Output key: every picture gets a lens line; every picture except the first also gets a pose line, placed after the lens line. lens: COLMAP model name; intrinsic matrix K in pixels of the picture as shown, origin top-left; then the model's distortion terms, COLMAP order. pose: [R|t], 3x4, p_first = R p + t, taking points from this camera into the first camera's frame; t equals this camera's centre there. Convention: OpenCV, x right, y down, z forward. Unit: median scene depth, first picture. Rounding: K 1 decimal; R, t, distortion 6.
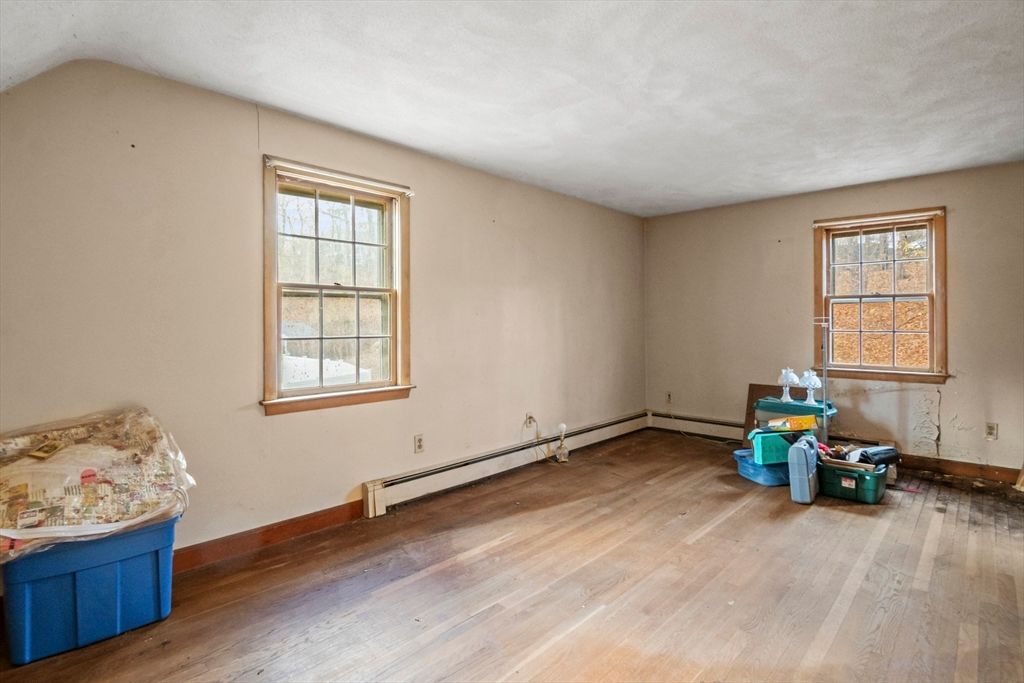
lens RADIAL K [[500.5, 0, 509.8], [0, 500.5, 326.5], [0, 0, 1]] dist [-0.026280, -0.000440]
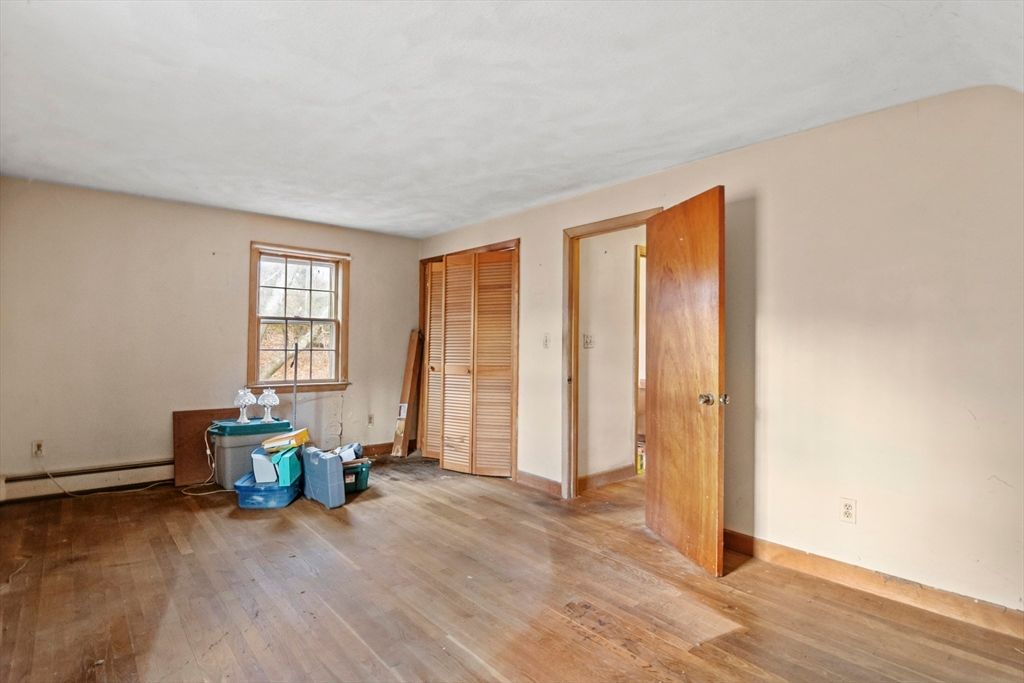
lens RADIAL K [[509.9, 0, 520.4], [0, 509.9, 342.8], [0, 0, 1]] dist [-0.013490, -0.000495]
pose [[0.118636, 0.004845, 0.992926, -0.421743], [-0.006718, 0.999969, -0.004077, -0.005761], [-0.992915, -0.006187, 0.118665, 0.398330]]
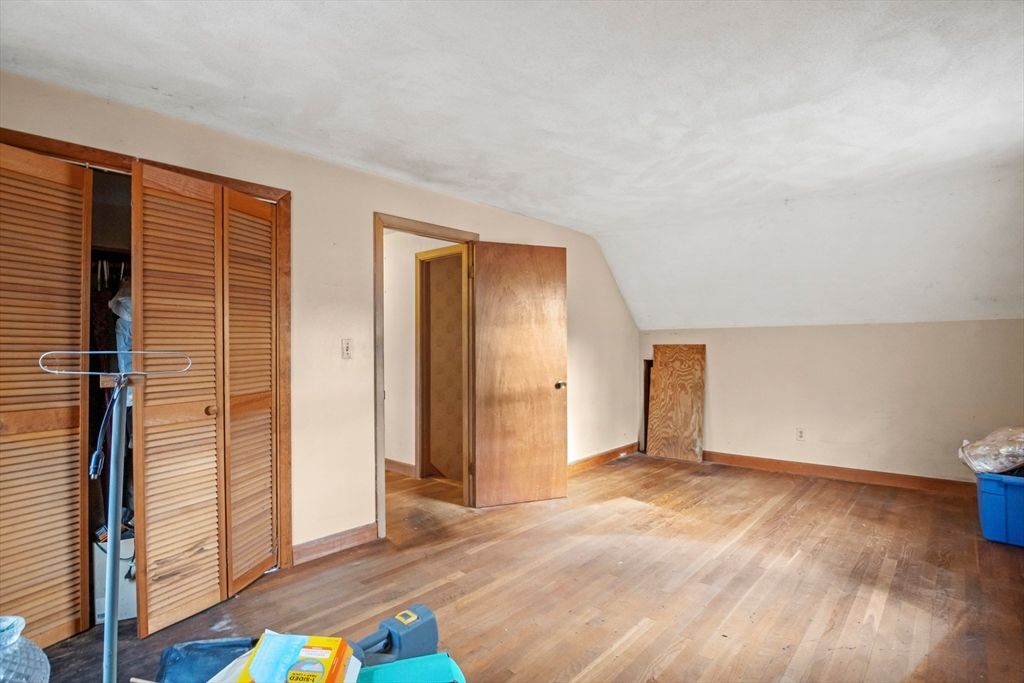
lens RADIAL K [[505.7, 0, 516.4], [0, 505.7, 342.1], [0, 0, 1]] dist [-0.024218, 0.000203]
pose [[-0.999953, -0.000980, -0.009598, 0.386915], [-0.001012, 0.999994, 0.003271, -0.028050], [0.009595, 0.003280, -0.999949, 1.271734]]
